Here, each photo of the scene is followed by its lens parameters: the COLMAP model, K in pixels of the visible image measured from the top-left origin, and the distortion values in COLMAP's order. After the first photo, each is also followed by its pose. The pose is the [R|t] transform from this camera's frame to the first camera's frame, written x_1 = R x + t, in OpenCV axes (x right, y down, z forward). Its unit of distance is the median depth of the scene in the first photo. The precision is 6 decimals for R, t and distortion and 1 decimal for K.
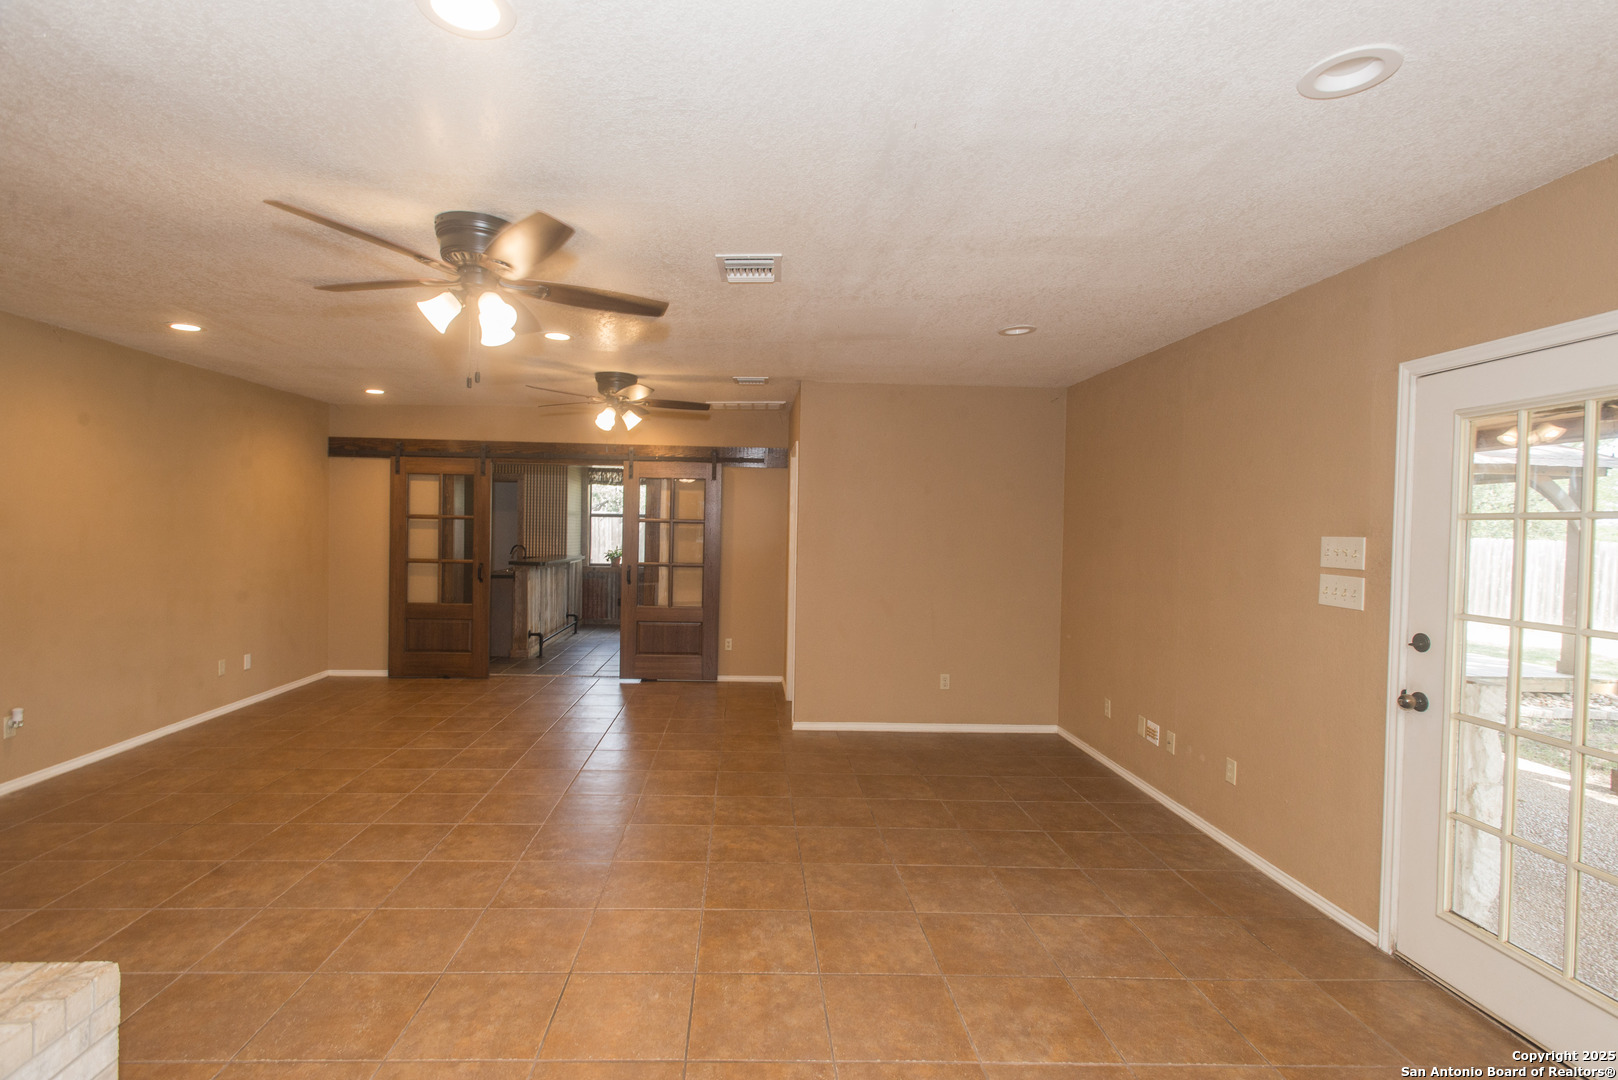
lens RADIAL K [[766.5, 0, 776.4], [0, 766.5, 544.4], [0, 0, 1]] dist [0.009701, -0.000597]
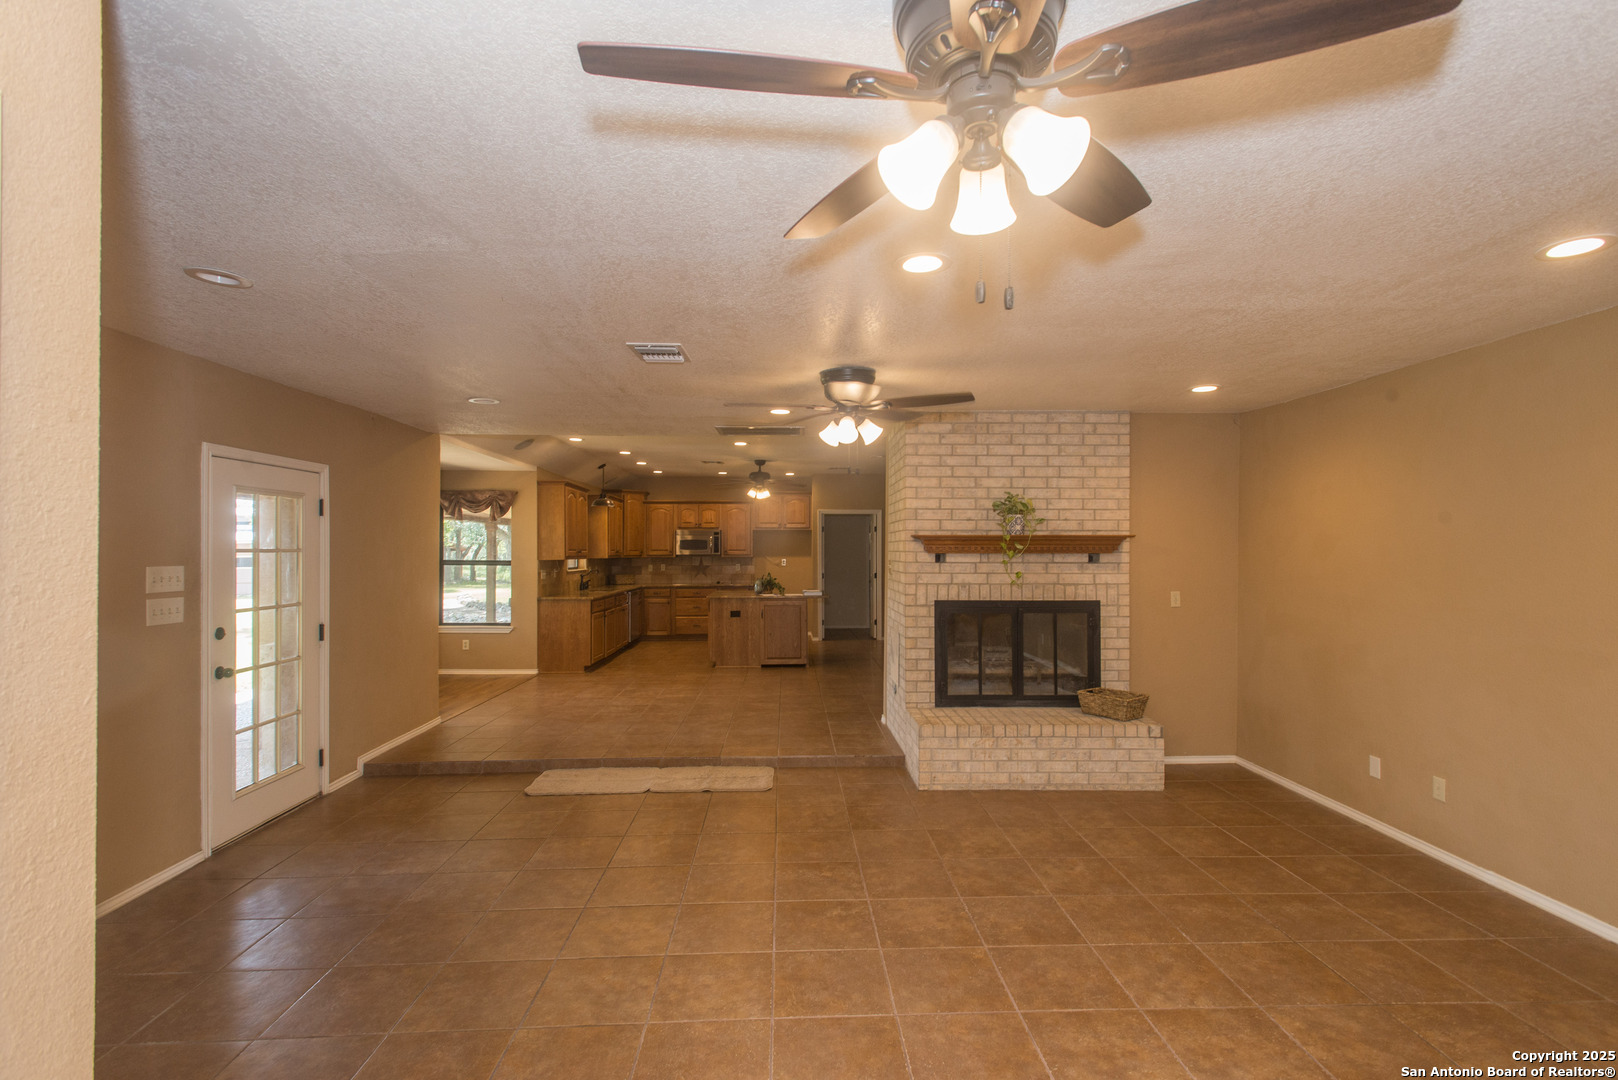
lens RADIAL K [[756.4, 0, 813.4], [0, 756.4, 544.7], [0, 0, 1]] dist [0.017979, -0.000051]
pose [[-0.999877, -0.015446, -0.002682, -0.219905], [-0.015500, 0.999651, 0.021410, -0.066170], [0.002350, 0.021449, -0.999767, 1.724209]]
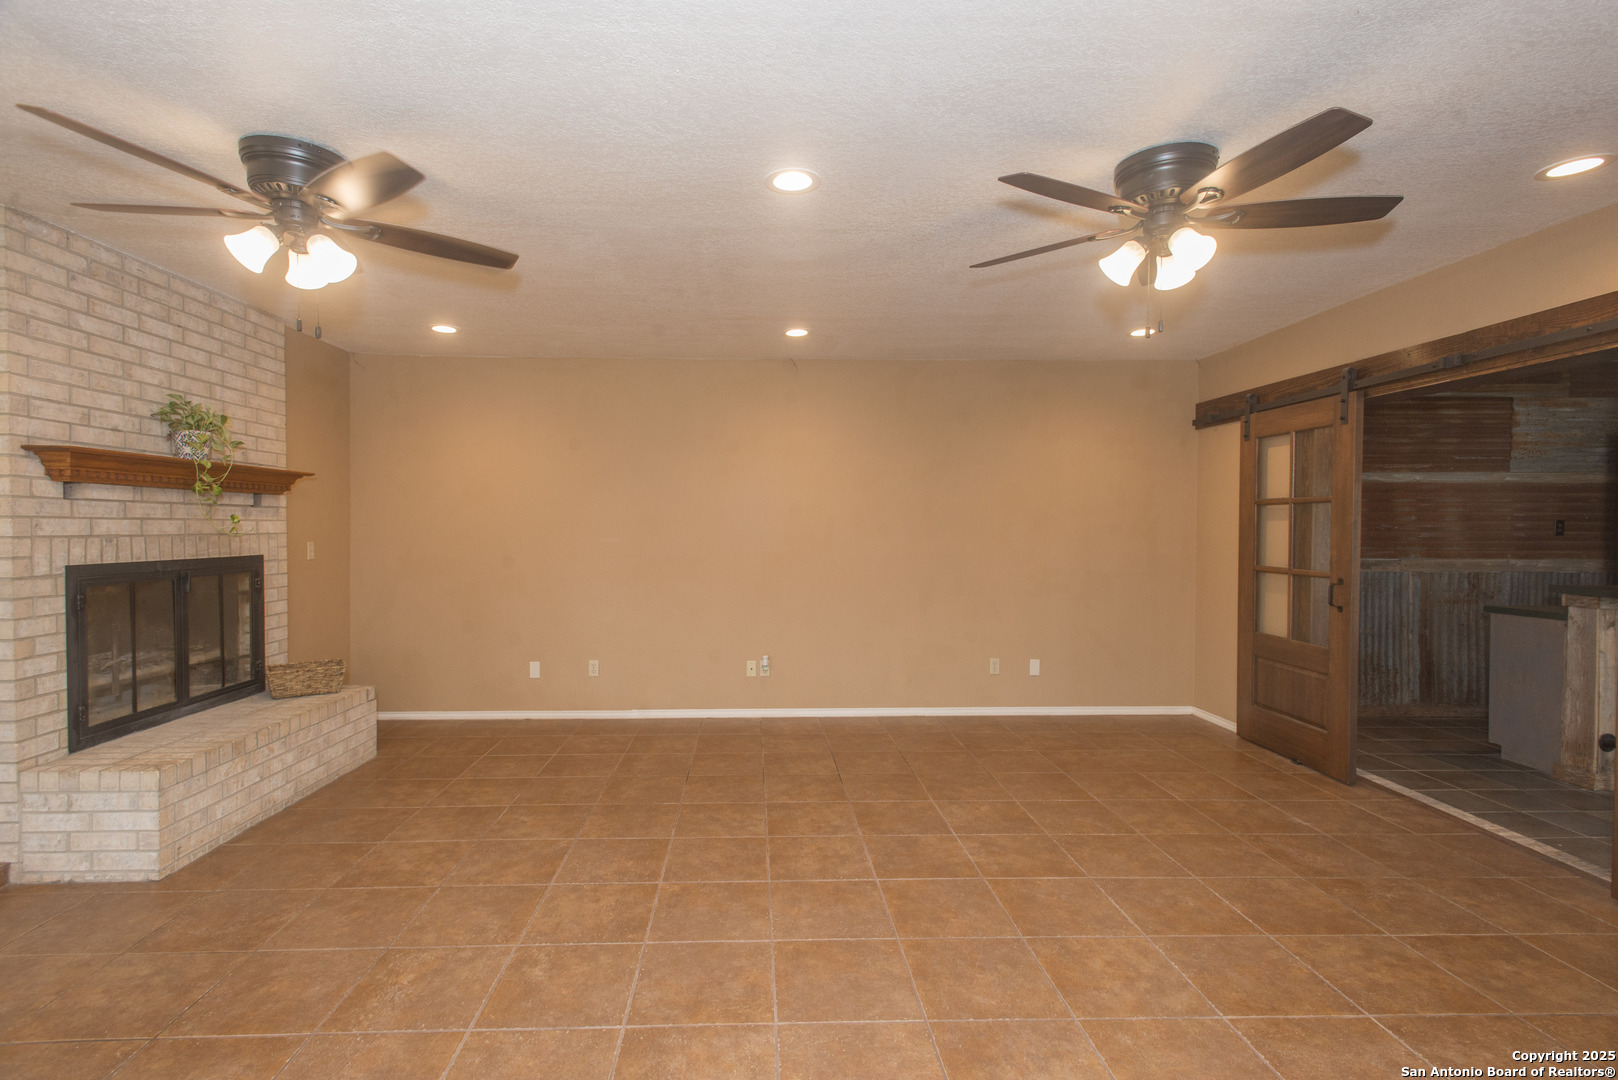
lens RADIAL K [[766.5, 0, 776.4], [0, 766.5, 544.4], [0, 0, 1]] dist [0.009701, -0.000597]
pose [[-0.002041, 0.008966, -0.999958, 0.345999], [-0.028957, 0.999540, 0.009021, 0.011422], [0.999579, 0.028974, -0.001781, 1.072565]]
